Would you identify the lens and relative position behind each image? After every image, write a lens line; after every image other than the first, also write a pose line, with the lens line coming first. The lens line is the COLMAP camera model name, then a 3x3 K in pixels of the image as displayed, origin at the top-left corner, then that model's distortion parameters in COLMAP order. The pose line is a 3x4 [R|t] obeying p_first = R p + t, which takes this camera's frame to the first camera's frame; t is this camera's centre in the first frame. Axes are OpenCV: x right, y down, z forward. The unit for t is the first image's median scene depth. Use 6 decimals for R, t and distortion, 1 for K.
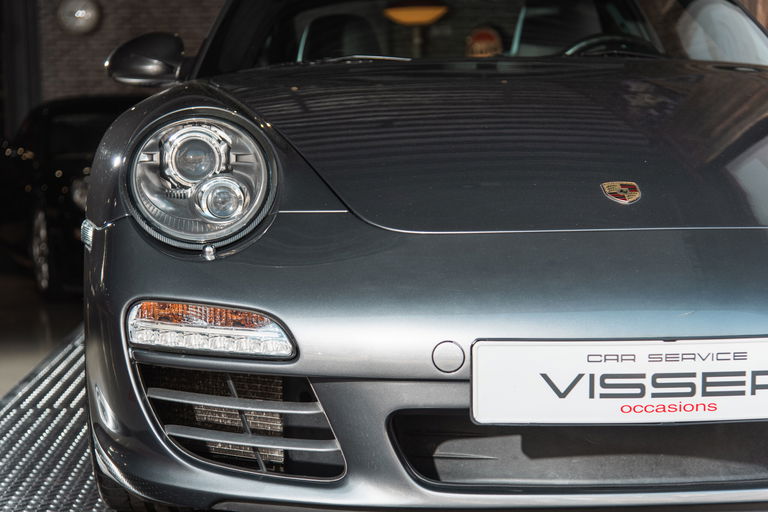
lens RADIAL K [[1526.6, 0, 386.9], [0, 1526.6, 256.6], [0, 0, 1]] dist [-0.088374, 0.000000]
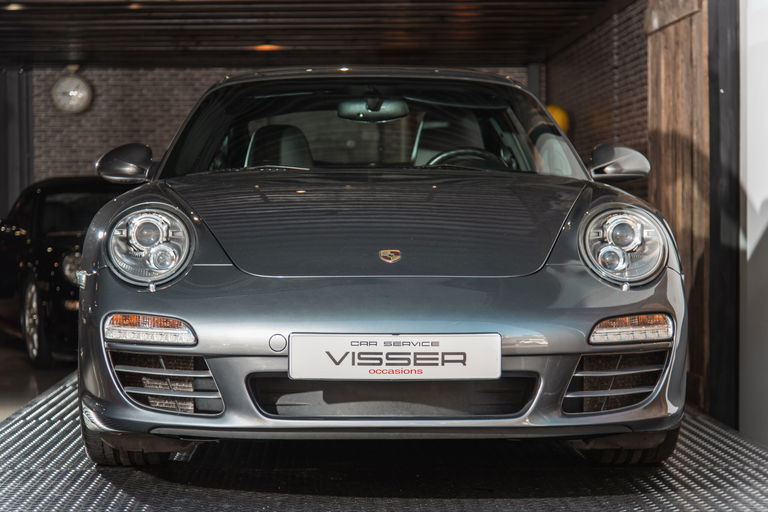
lens RADIAL K [[1810.3, 0, 383.0], [0, 1810.3, 254.4], [0, 0, 1]] dist [-0.063100, 0.000000]
pose [[0.999615, 0.013067, -0.024466, 0.195262], [-0.014461, 0.998230, -0.057683, 0.074554], [0.023669, 0.058015, 0.998035, -1.047343]]
